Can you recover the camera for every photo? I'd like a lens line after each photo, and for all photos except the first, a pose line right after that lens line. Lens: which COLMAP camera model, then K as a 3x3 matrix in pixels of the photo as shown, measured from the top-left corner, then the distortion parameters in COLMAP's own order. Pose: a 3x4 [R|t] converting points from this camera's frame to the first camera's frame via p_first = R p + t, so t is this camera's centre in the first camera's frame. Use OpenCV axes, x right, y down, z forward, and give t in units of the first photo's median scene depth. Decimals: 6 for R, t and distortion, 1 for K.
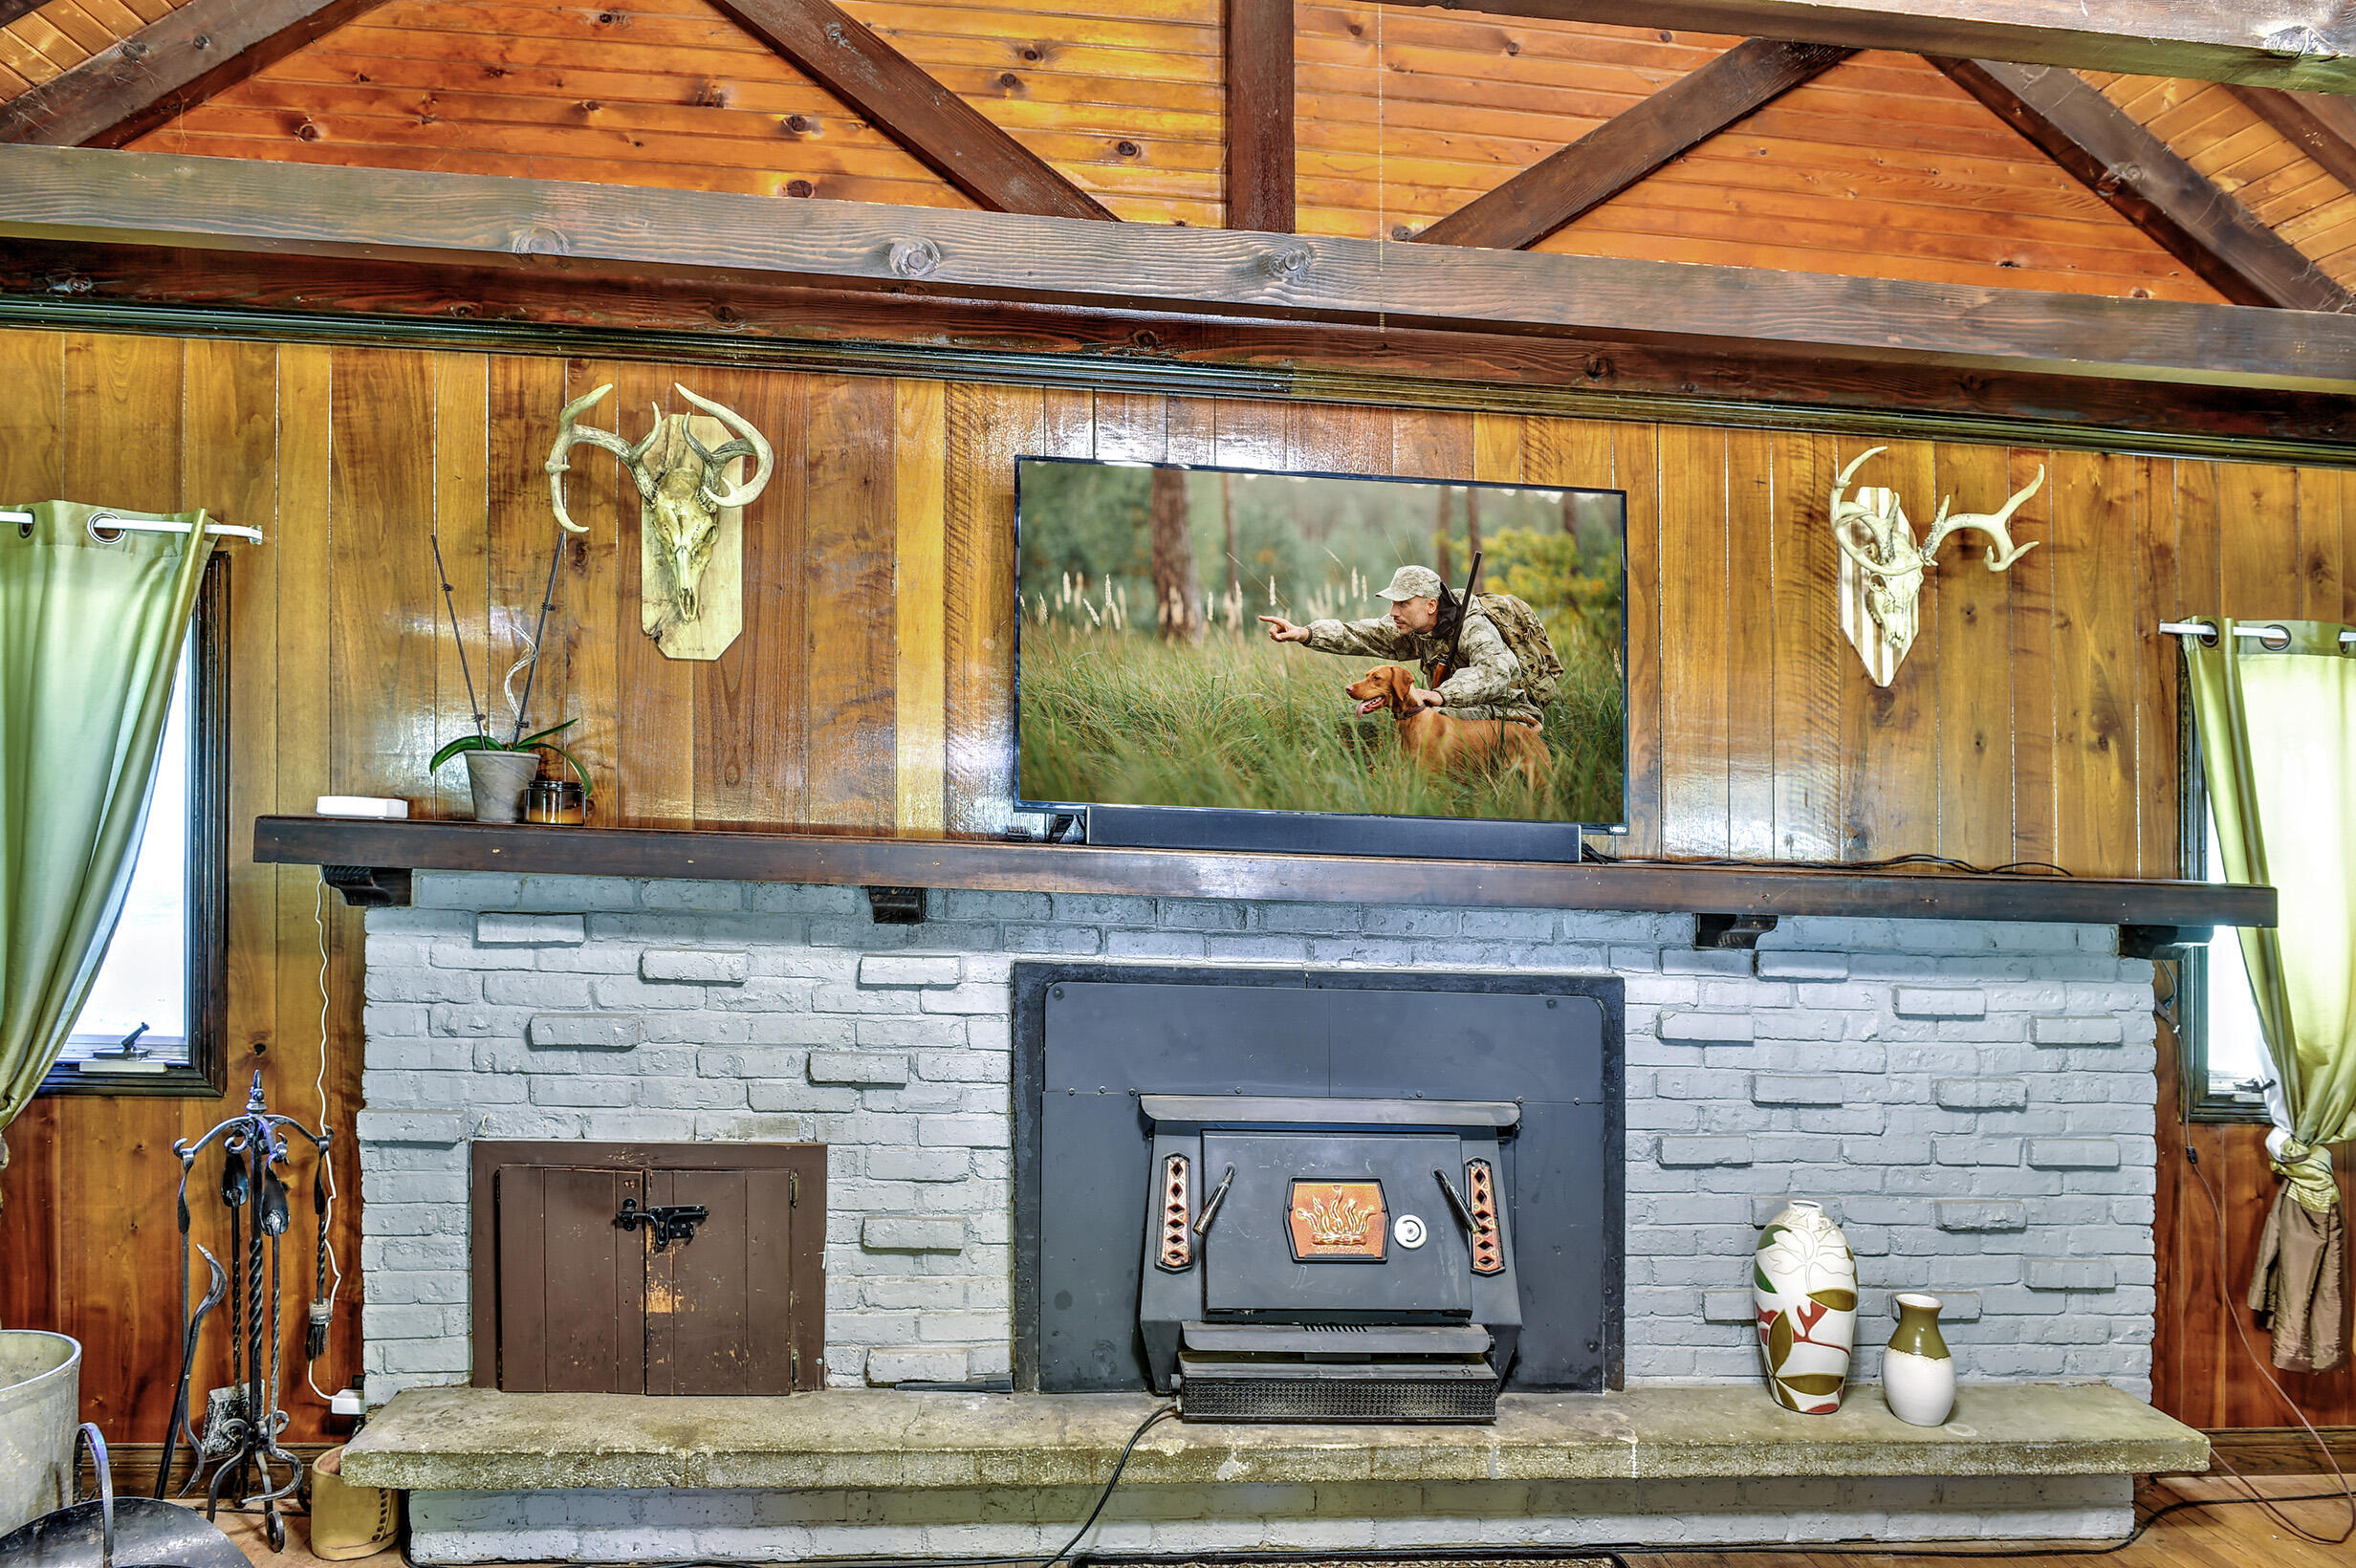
lens RADIAL K [[1590.0, 0, 1178.0], [0, 1590.0, 741.9], [0, 0, 1]] dist [-0.007268, -0.006023]
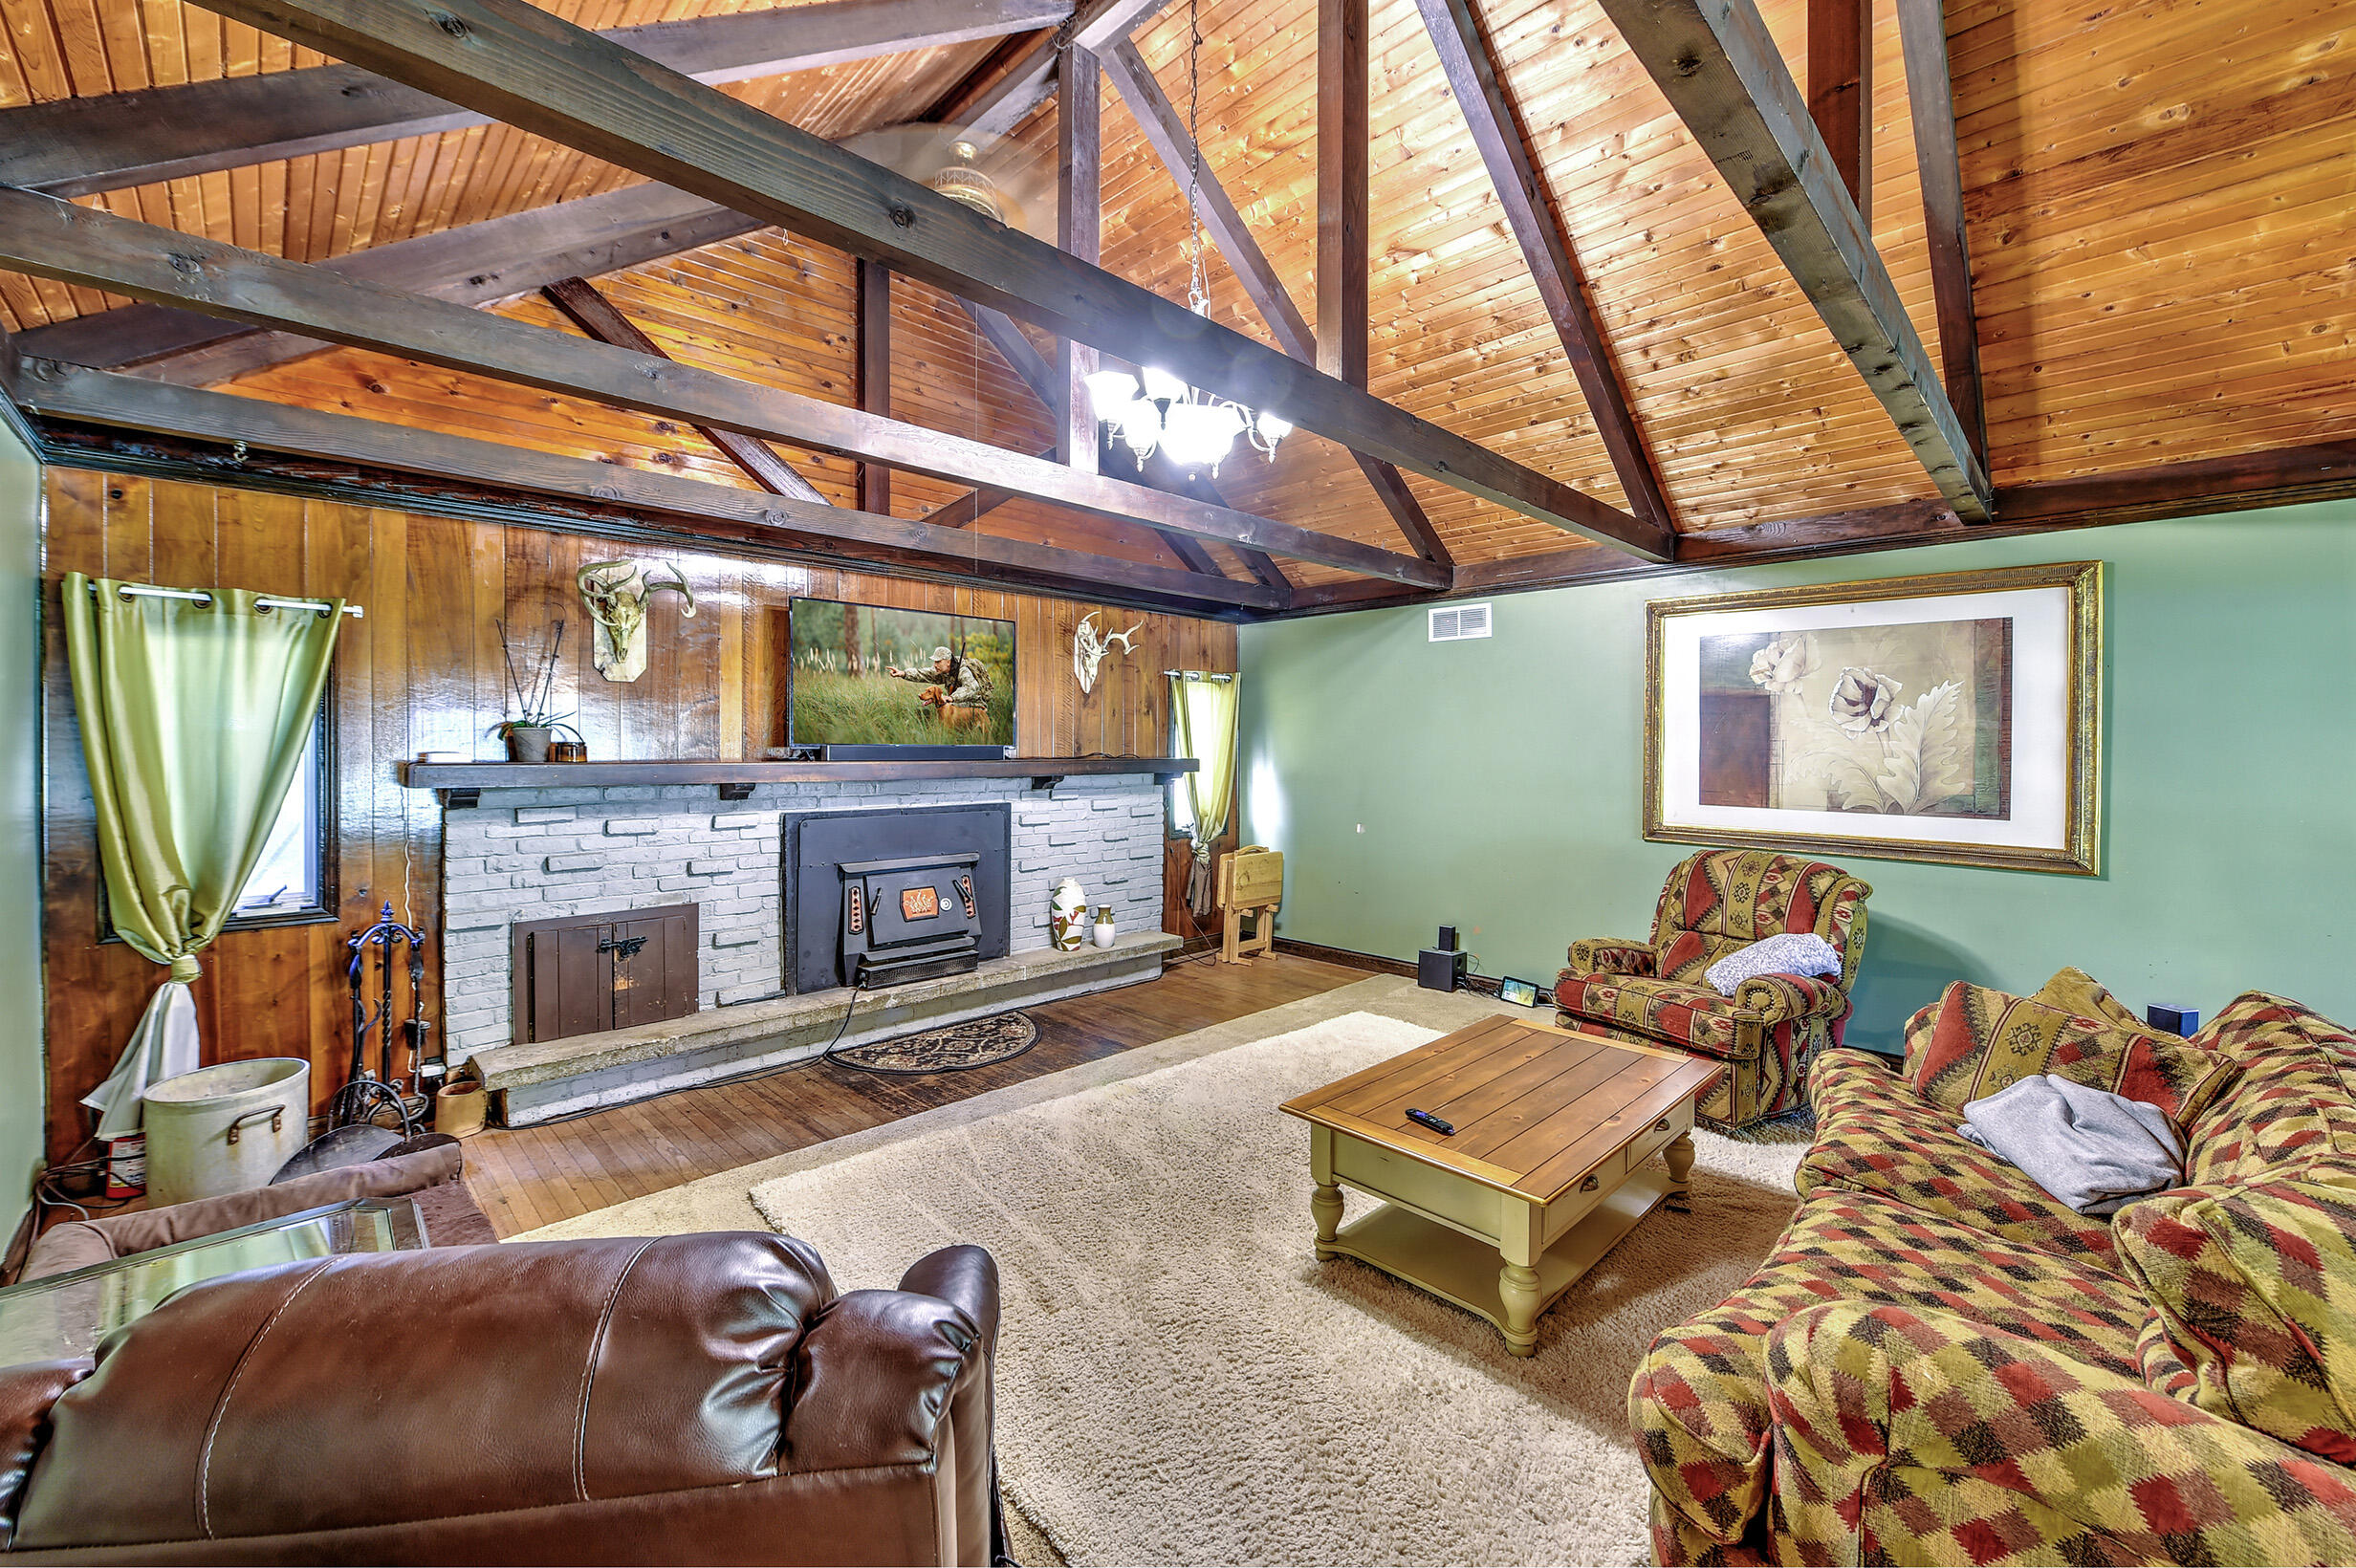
lens RADIAL K [[937.9, 0, 1176.4], [0, 937.9, 748.1], [0, 0, 1]] dist [0.000489, 0.000068]
pose [[0.779316, -0.034378, 0.625688, -0.507545], [-0.004087, 0.998194, 0.059935, -0.041061], [-0.626618, -0.049266, 0.777768, -0.416195]]
